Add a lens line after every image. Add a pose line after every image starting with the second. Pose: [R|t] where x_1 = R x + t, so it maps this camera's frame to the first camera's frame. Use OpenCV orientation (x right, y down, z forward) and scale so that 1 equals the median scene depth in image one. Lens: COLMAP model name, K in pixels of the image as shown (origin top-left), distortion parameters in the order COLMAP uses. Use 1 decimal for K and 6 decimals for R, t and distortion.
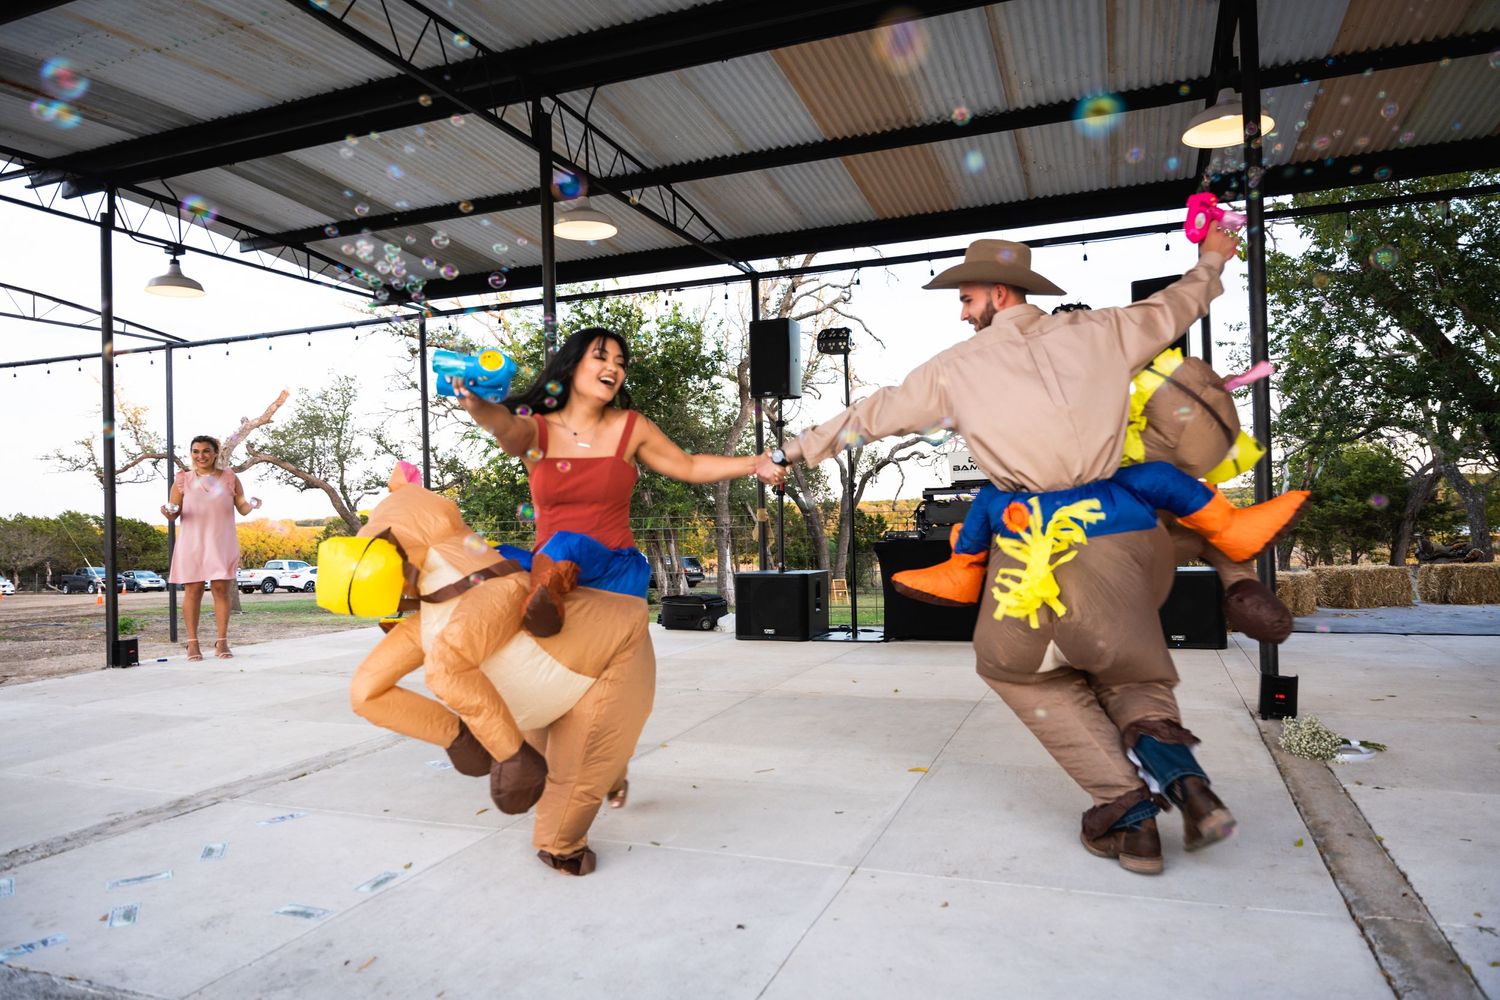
lens RADIAL K [[978.8, 0, 750.0], [0, 978.8, 500.0], [0, 0, 1]] dist [-0.002922, -0.009379]
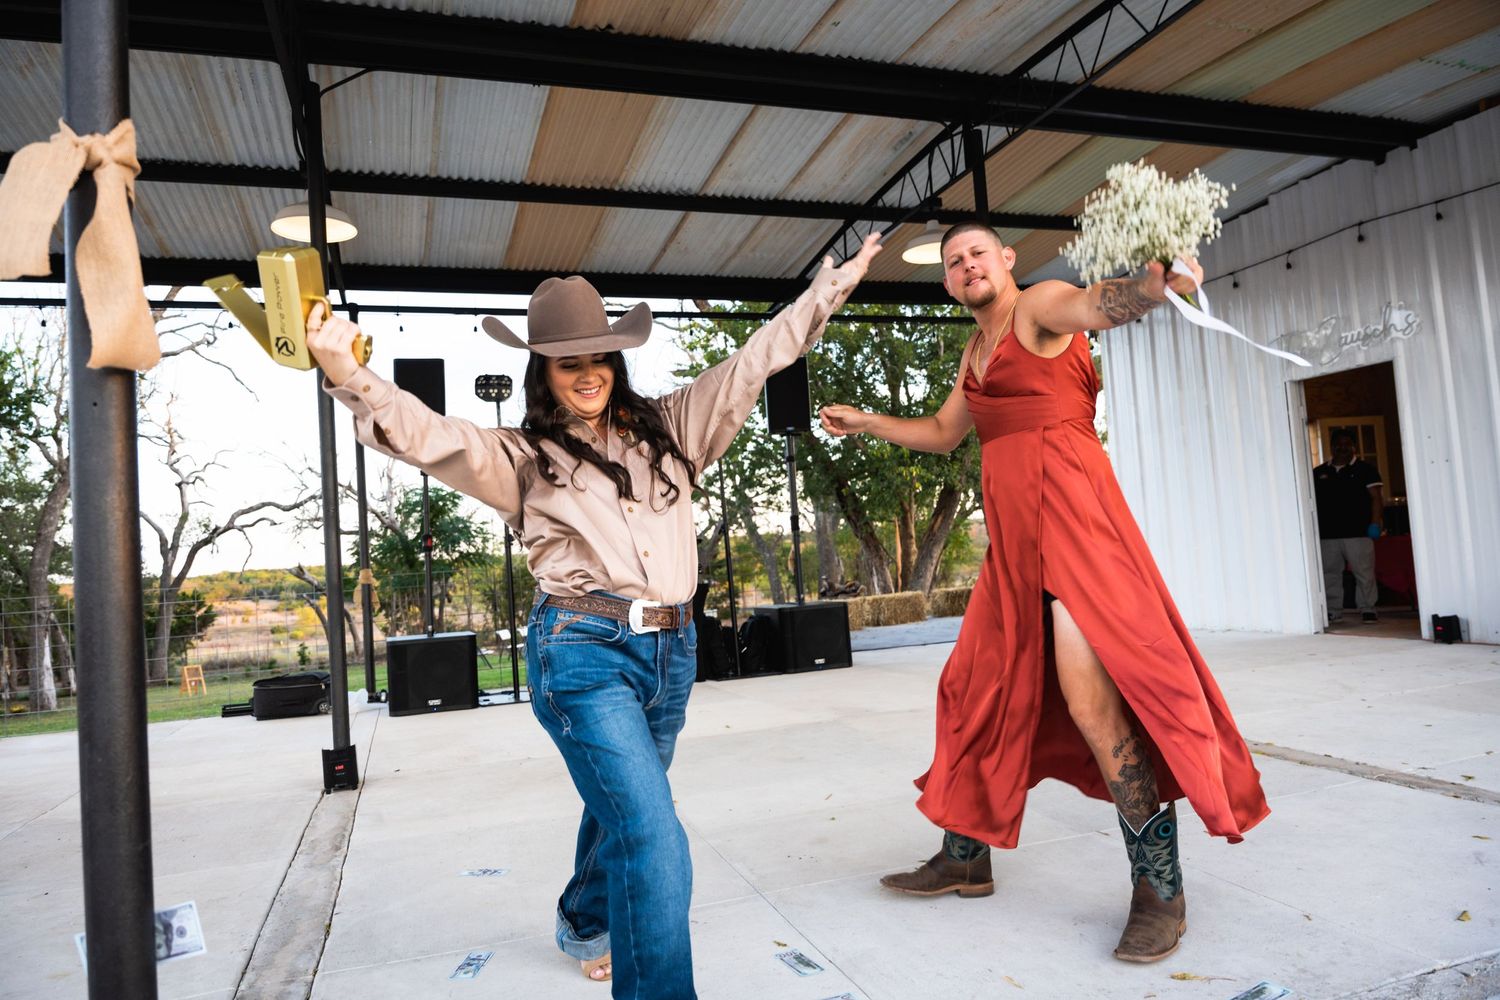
lens RADIAL K [[978.8, 0, 750.0], [0, 978.8, 500.0], [0, 0, 1]] dist [-0.002922, -0.009379]
pose [[0.767469, 0.012599, 0.640962, -0.330368], [0.033093, 0.997695, -0.059236, 0.011685], [-0.640231, 0.066673, 0.765283, 0.116819]]
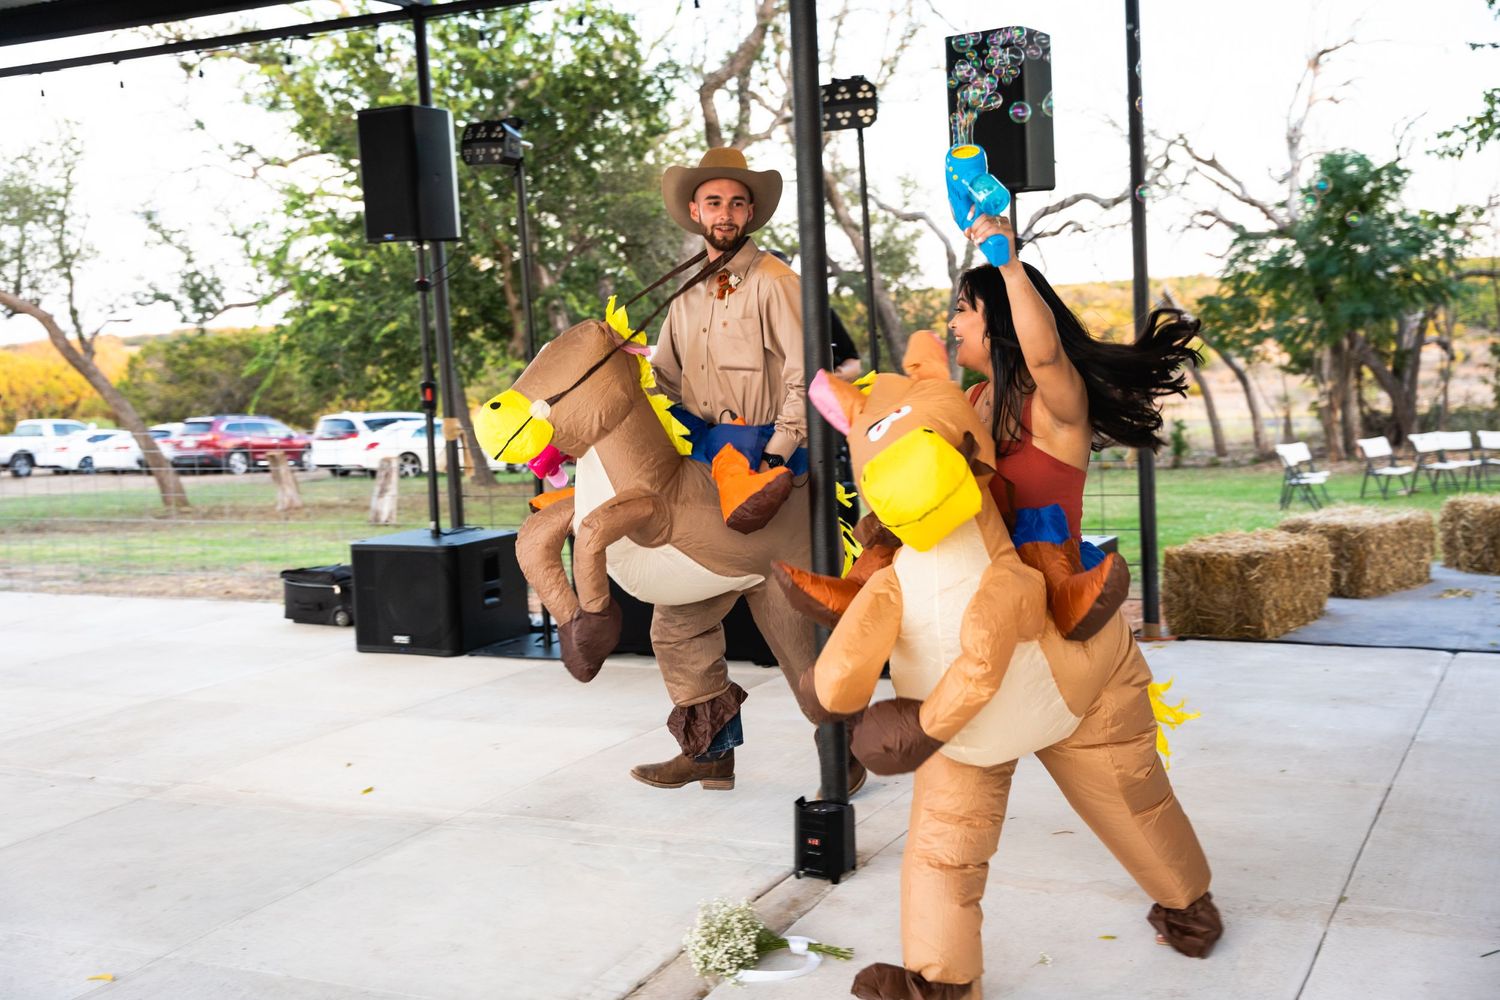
lens RADIAL K [[1728.2, 0, 750.0], [0, 1728.2, 500.0], [0, 0, 1]] dist [-0.113427, 0.370921]
pose [[0.996825, -0.012910, -0.078564, 0.310805], [0.022382, 0.992412, 0.120900, -0.071198], [0.076407, -0.122275, 0.989551, -0.010558]]
